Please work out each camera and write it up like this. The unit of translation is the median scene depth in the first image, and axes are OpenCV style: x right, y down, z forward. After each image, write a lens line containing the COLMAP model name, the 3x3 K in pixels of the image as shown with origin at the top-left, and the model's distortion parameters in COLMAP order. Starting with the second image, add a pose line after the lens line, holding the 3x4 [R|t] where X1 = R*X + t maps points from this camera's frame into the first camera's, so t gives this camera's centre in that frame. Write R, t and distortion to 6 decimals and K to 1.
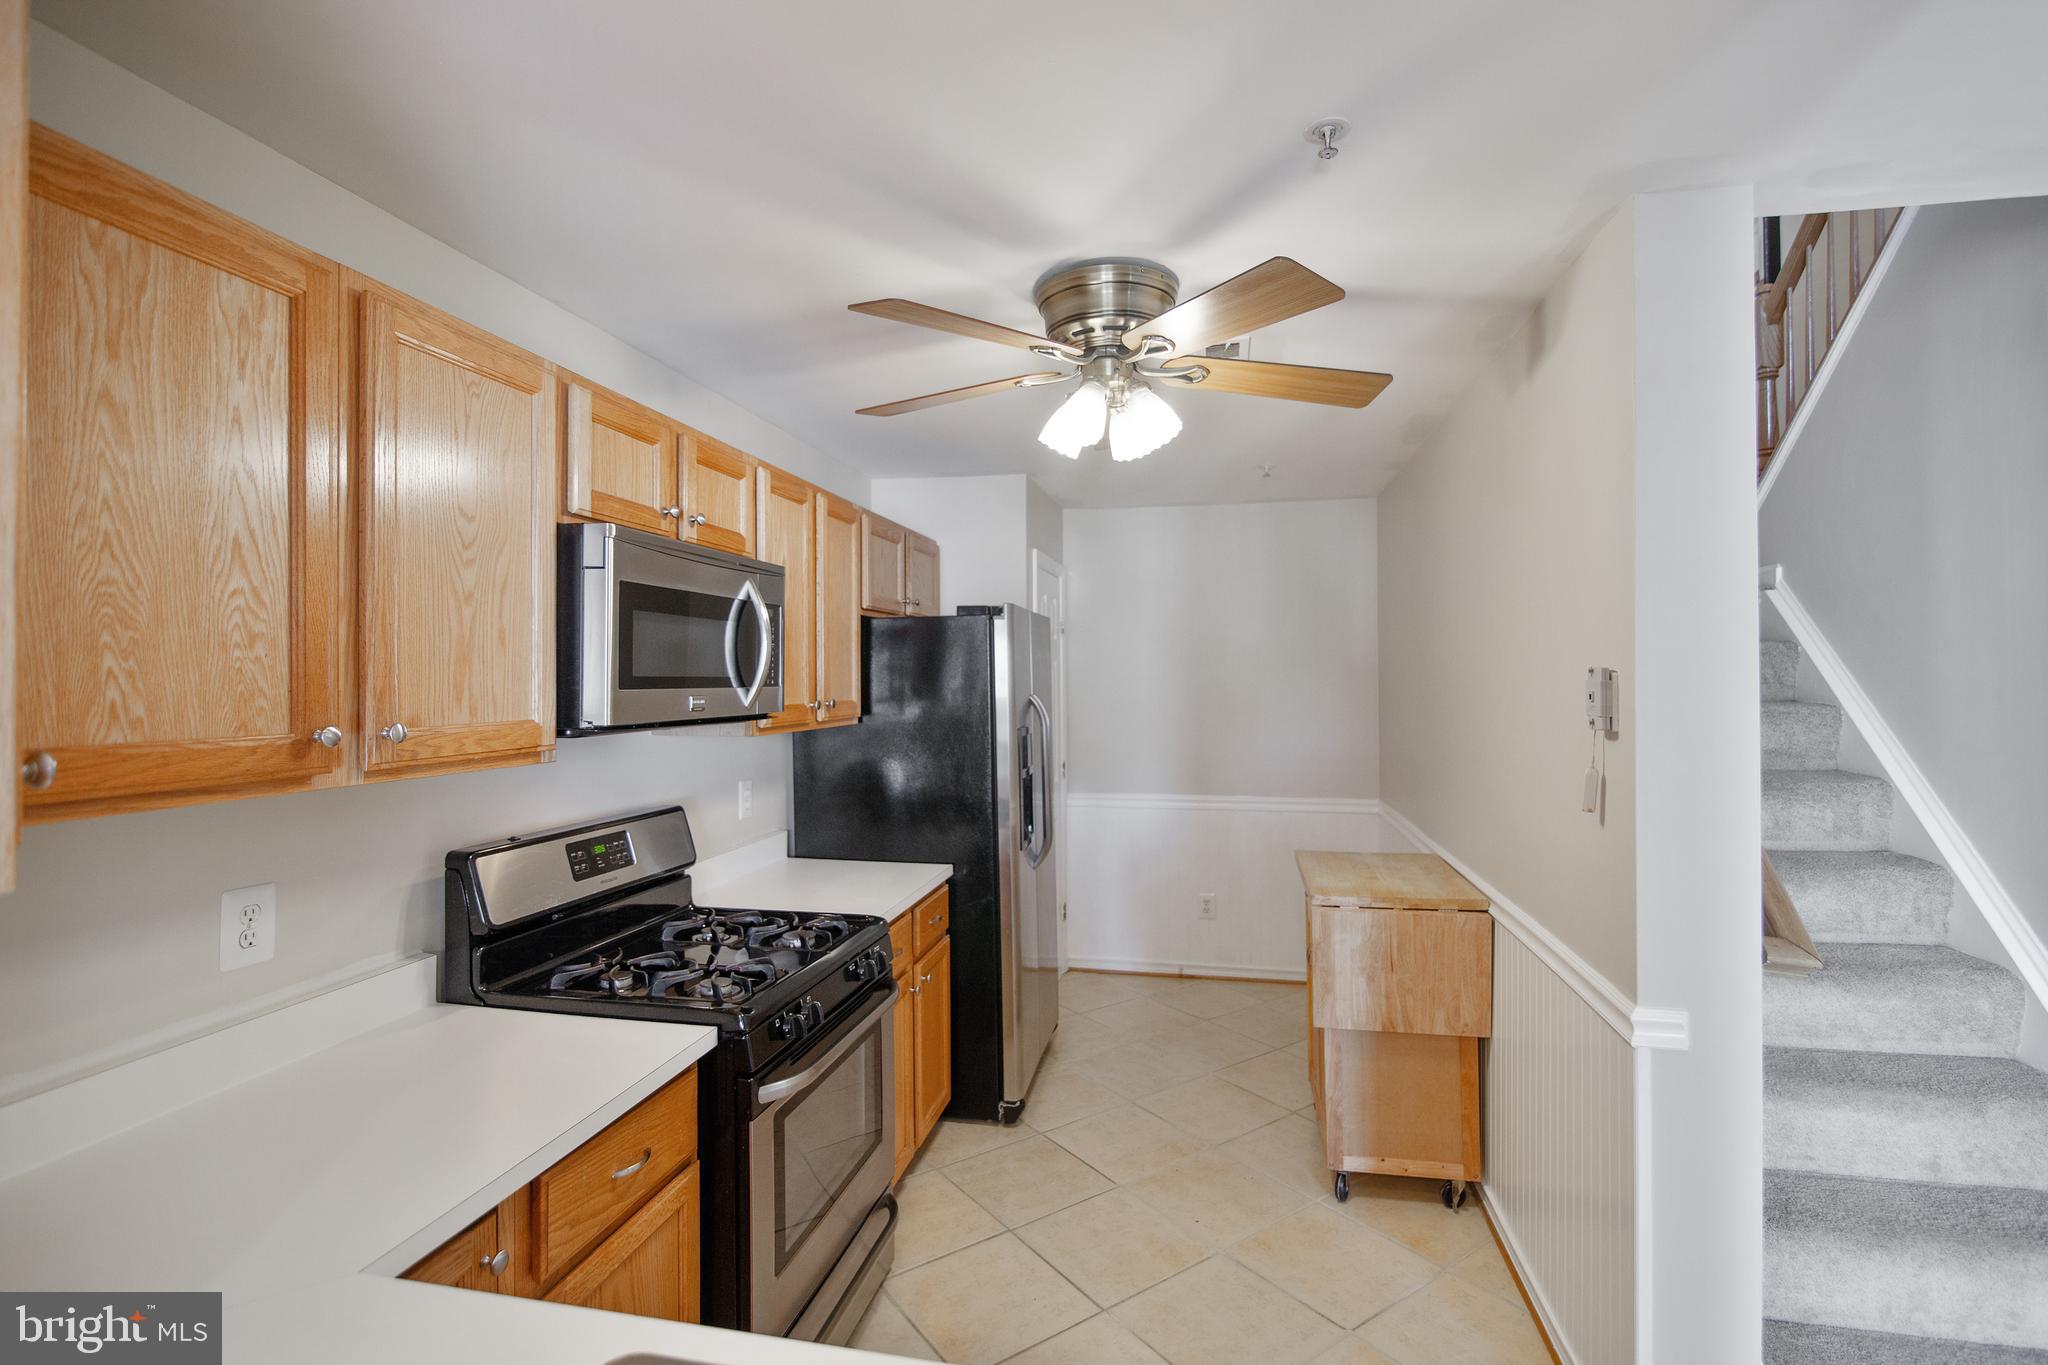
lens RADIAL K [[952.7, 0, 1015.8], [0, 952.7, 680.3], [0, 0, 1]] dist [-0.001395, 0.000449]
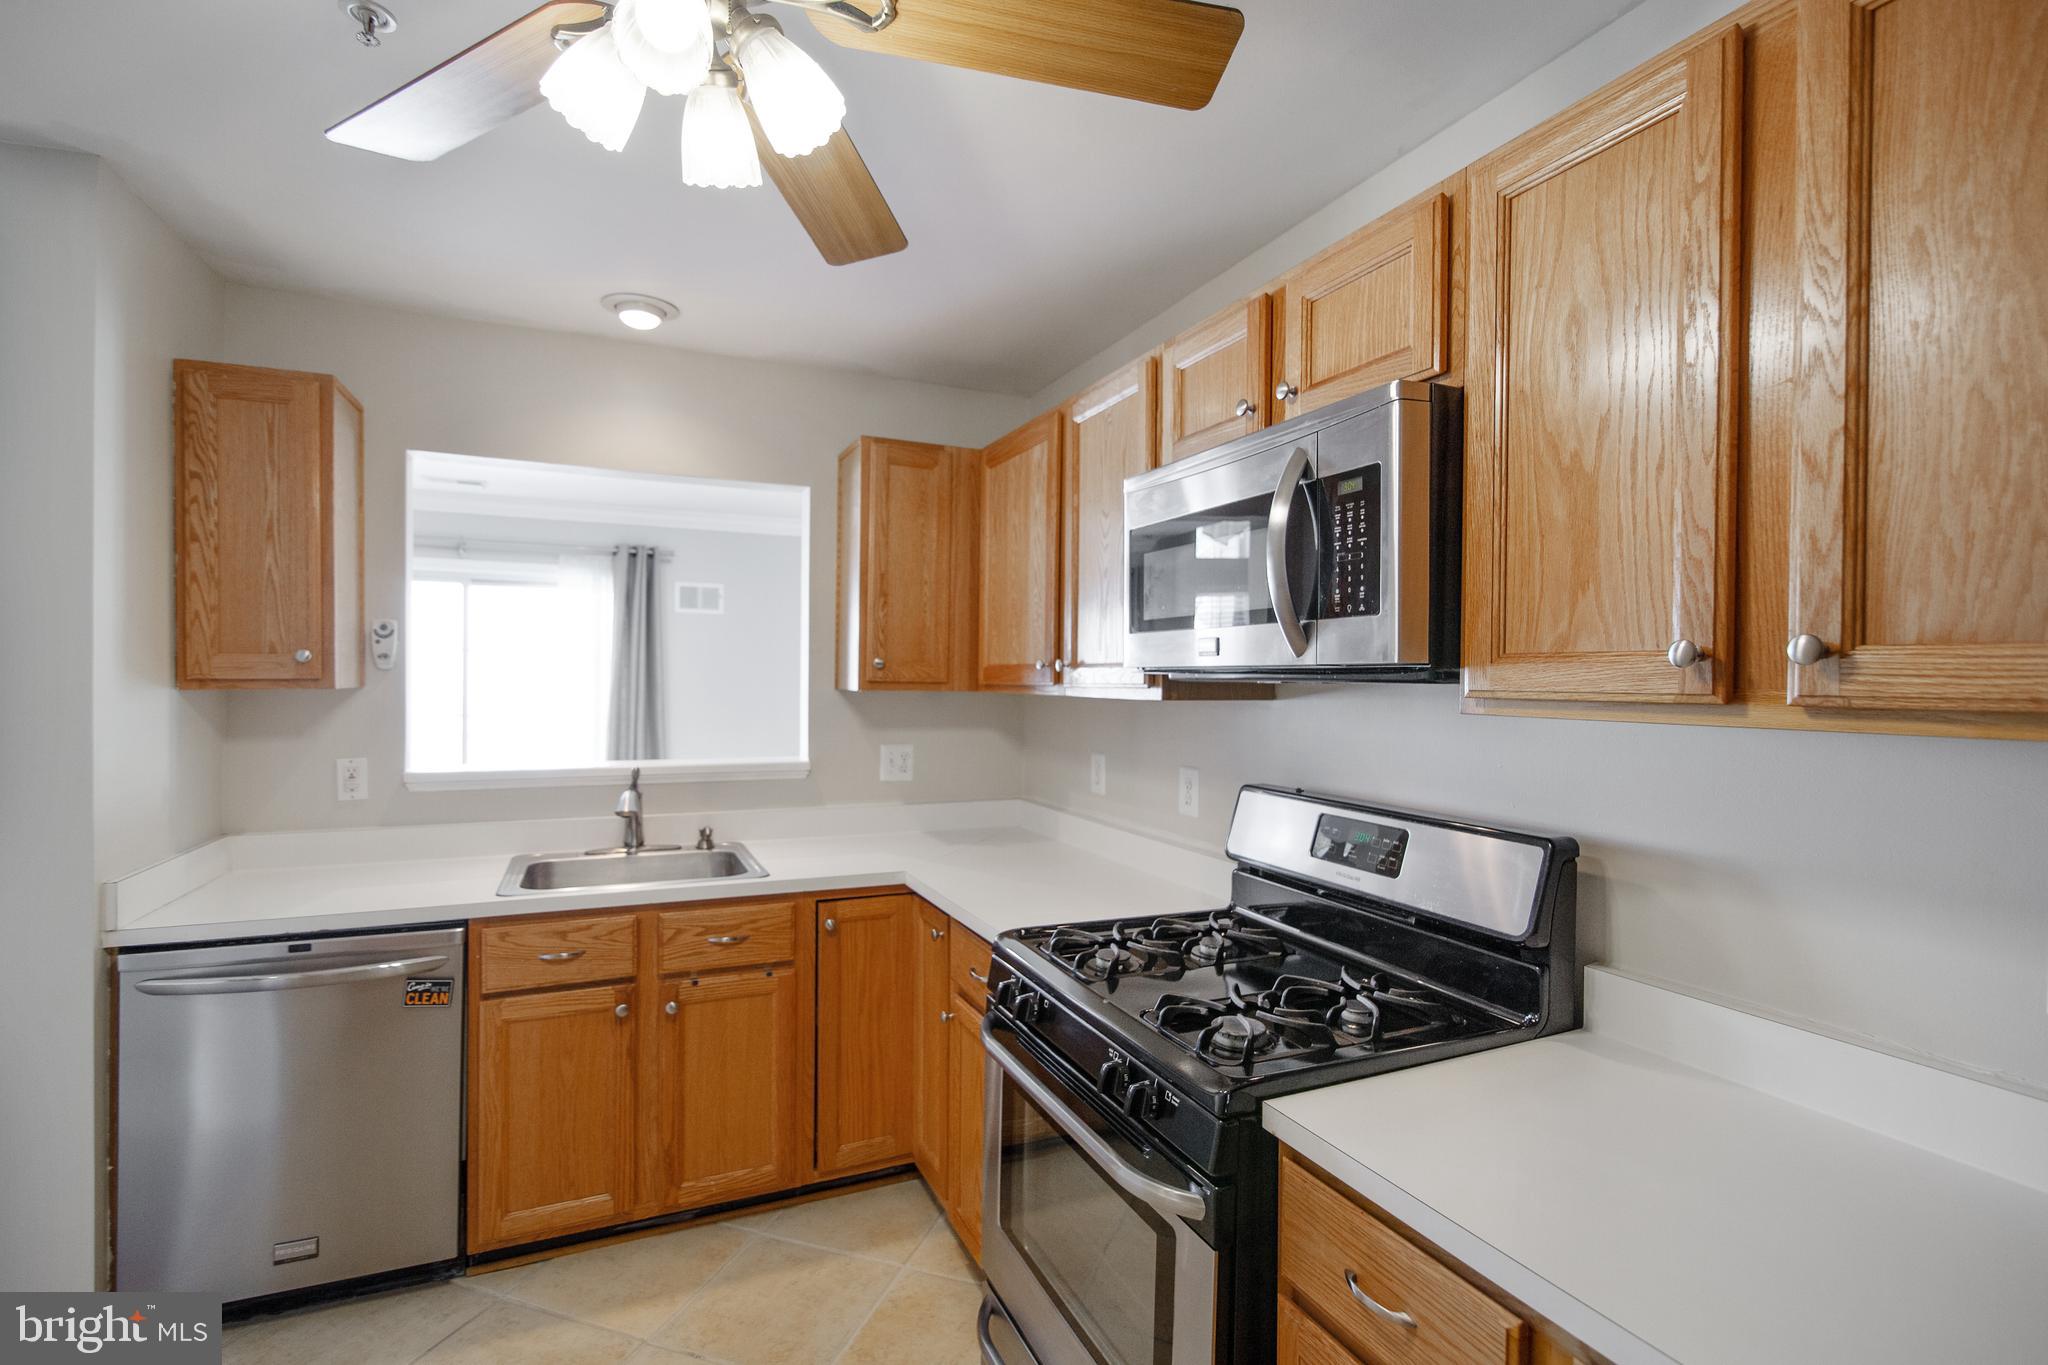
lens RADIAL K [[952.7, 0, 1015.8], [0, 952.7, 680.3], [0, 0, 1]] dist [-0.001395, 0.000449]
pose [[-0.805024, -0.003037, -0.593235, 0.302660], [-0.006595, 0.999971, 0.003831, 0.055813], [0.593206, 0.006997, -0.805020, 1.721781]]
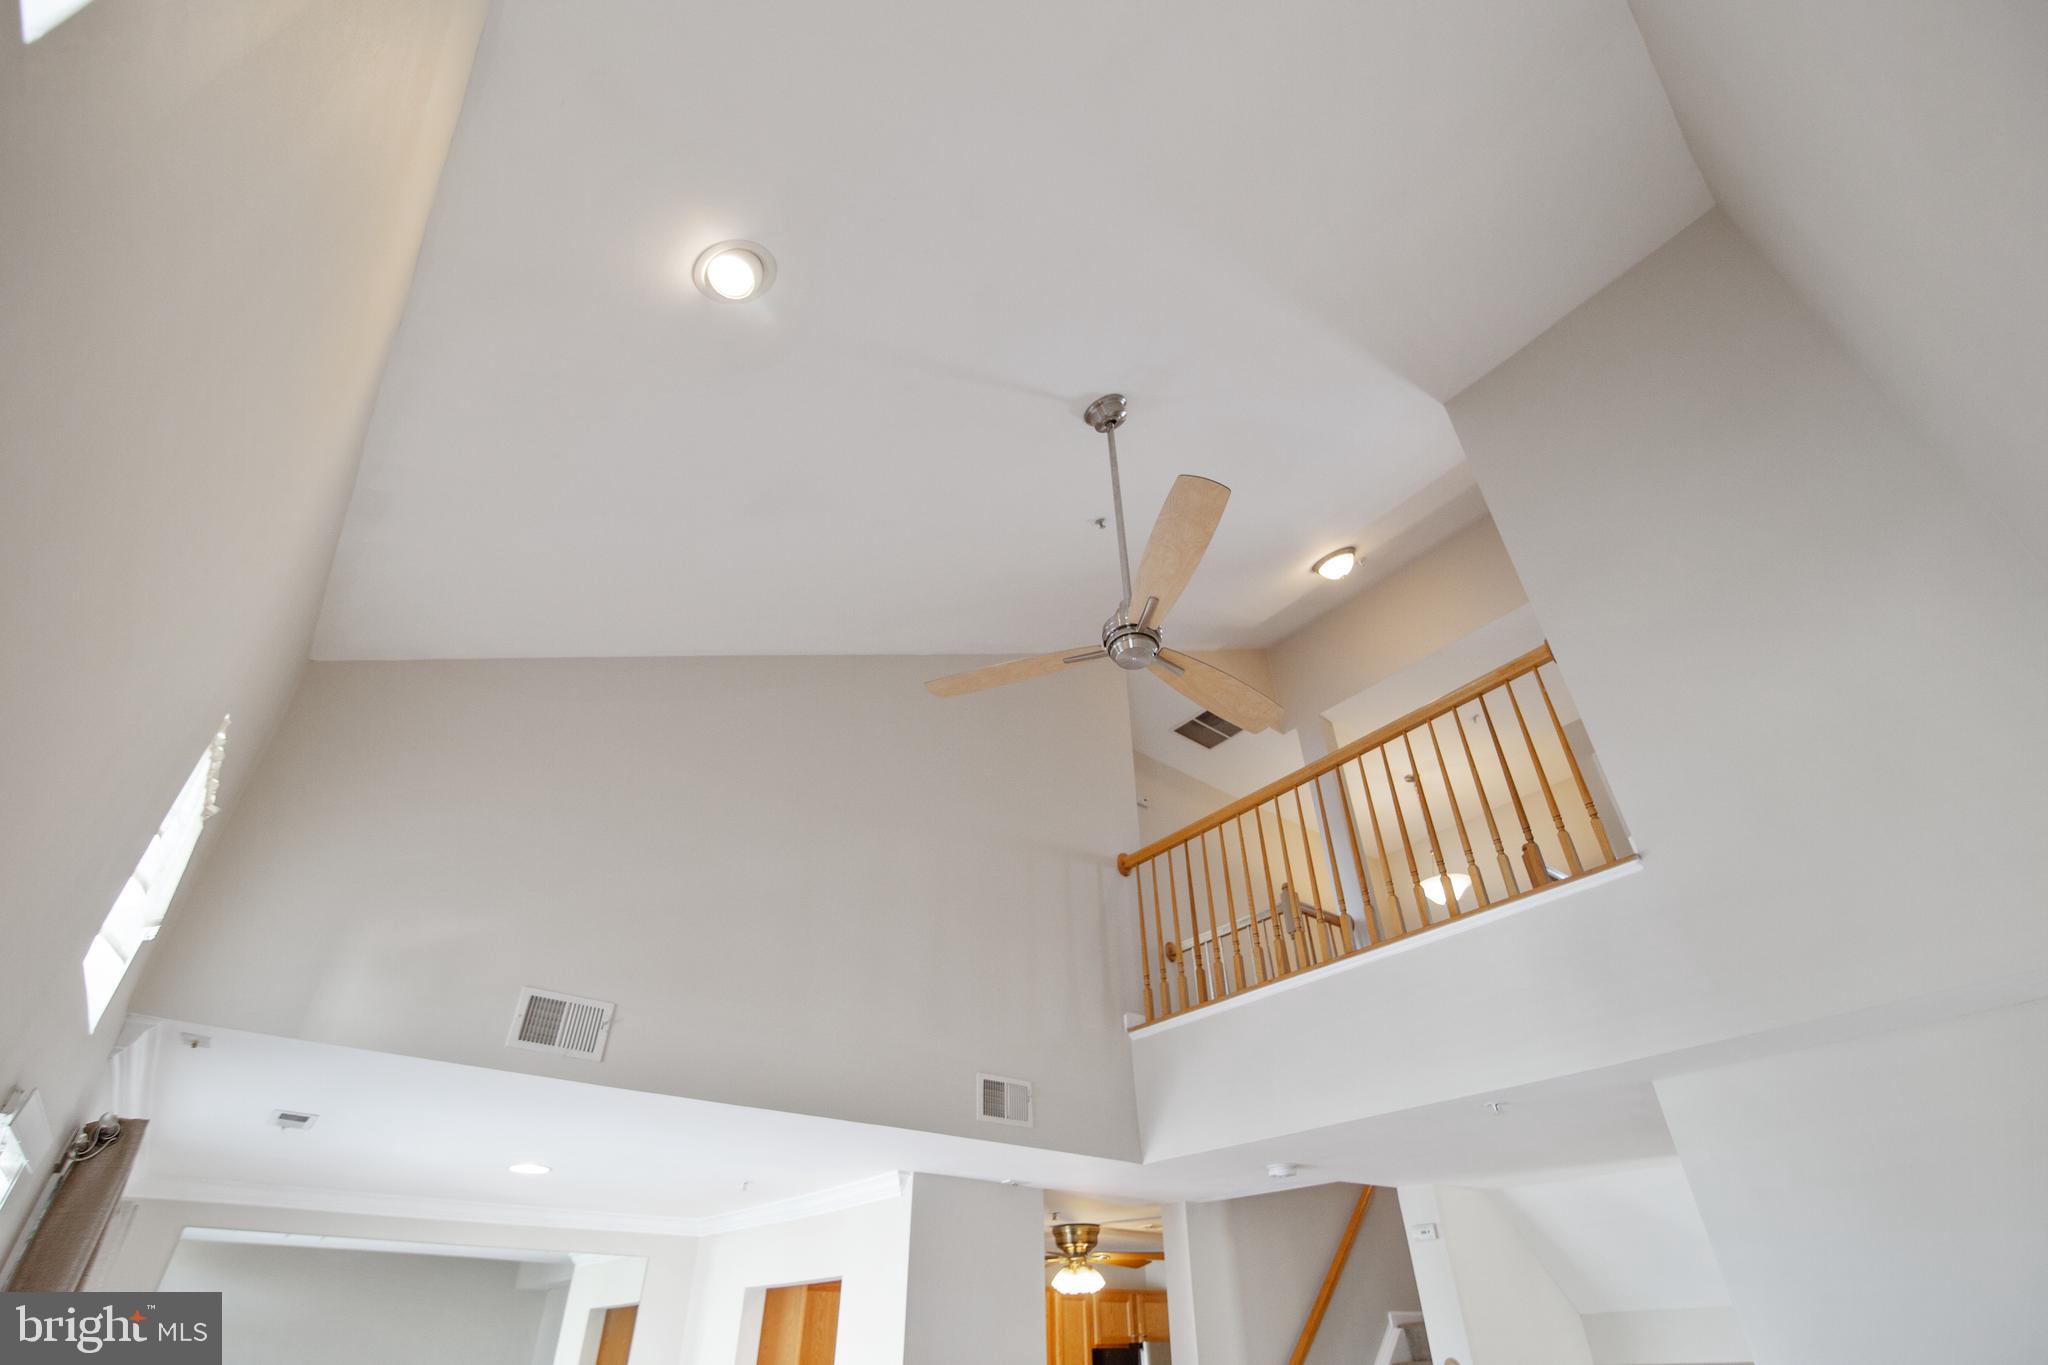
lens RADIAL K [[925.0, 0, 1022.0], [0, 925.0, 692.9], [0, 0, 1]] dist [-0.015759, 0.000238]
pose [[0.777115, -0.369916, -0.509170, 2.289623], [0.002920, 0.811141, -0.584843, -0.101408], [0.629352, 0.453004, 0.631430, -1.879298]]
